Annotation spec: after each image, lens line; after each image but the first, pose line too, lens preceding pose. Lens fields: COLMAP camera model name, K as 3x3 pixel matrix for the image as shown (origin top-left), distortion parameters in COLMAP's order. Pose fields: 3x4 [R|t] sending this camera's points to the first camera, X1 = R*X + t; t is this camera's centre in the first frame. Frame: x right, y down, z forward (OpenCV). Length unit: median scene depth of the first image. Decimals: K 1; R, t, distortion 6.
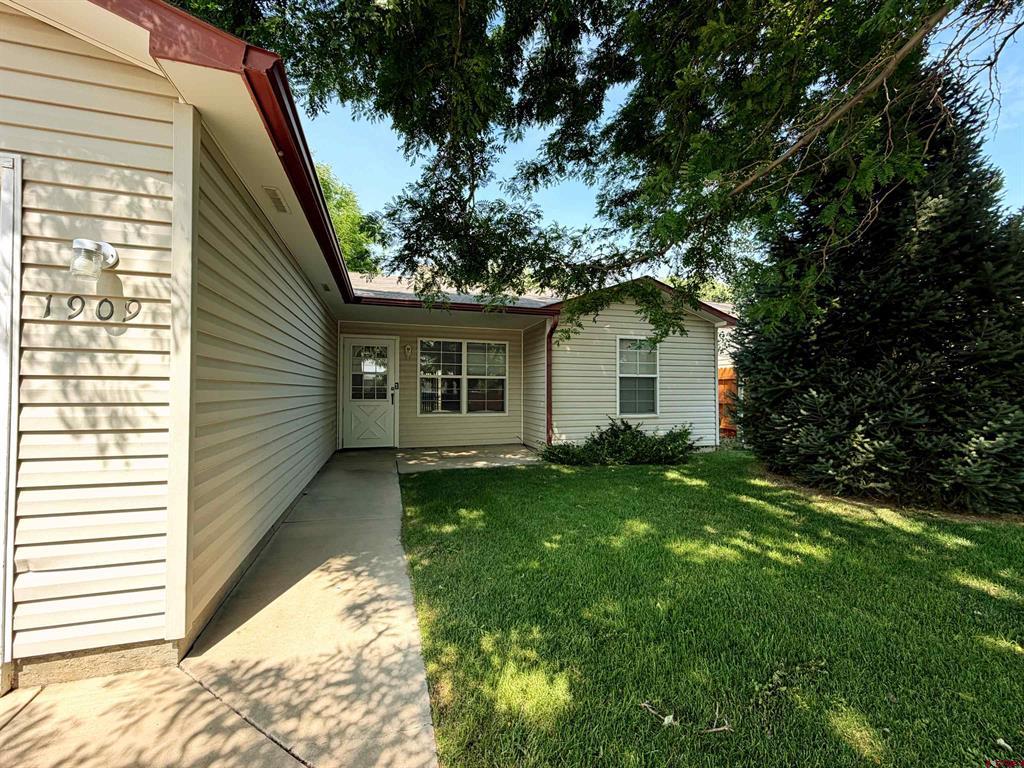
lens RADIAL K [[408.0, 0, 510.6], [0, 408.0, 383.3], [0, 0, 1]] dist [0.002025, 0.000551]
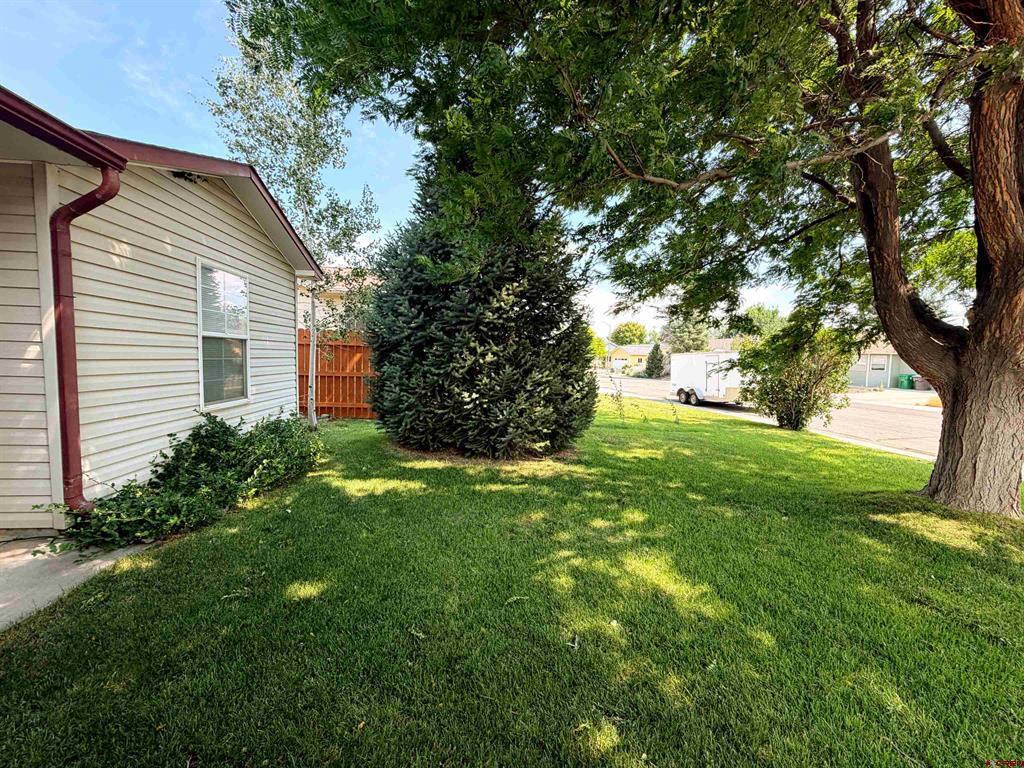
lens RADIAL K [[408.0, 0, 511.4], [0, 408.0, 384.2], [0, 0, 1]] dist [0.002025, 0.000551]
pose [[0.202189, -0.058063, 0.977624, -0.183658], [-0.044700, 0.996653, 0.068438, -0.007907], [-0.978326, -0.057538, 0.198917, 0.498406]]
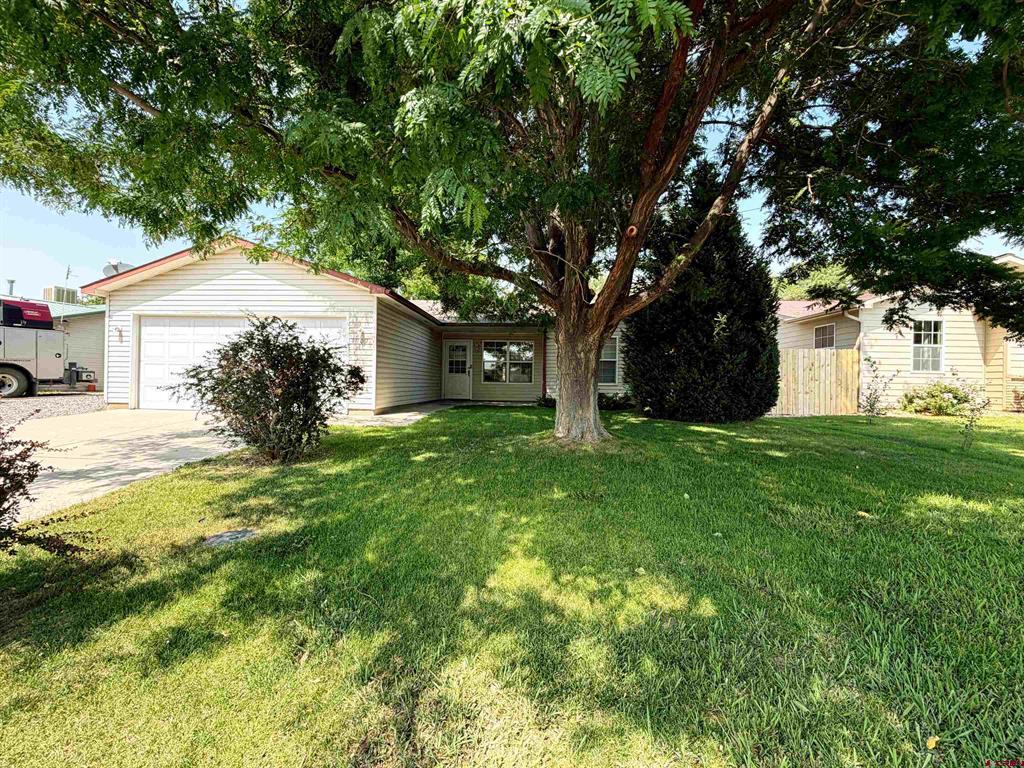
lens RADIAL K [[408.0, 0, 508.8], [0, 408.0, 381.1], [0, 0, 1]] dist [0.002025, 0.000551]
pose [[0.930948, 0.008956, -0.365042, 0.575326], [-0.006252, 0.999944, 0.008587, 0.057472], [0.365098, -0.005712, 0.930951, -0.686422]]
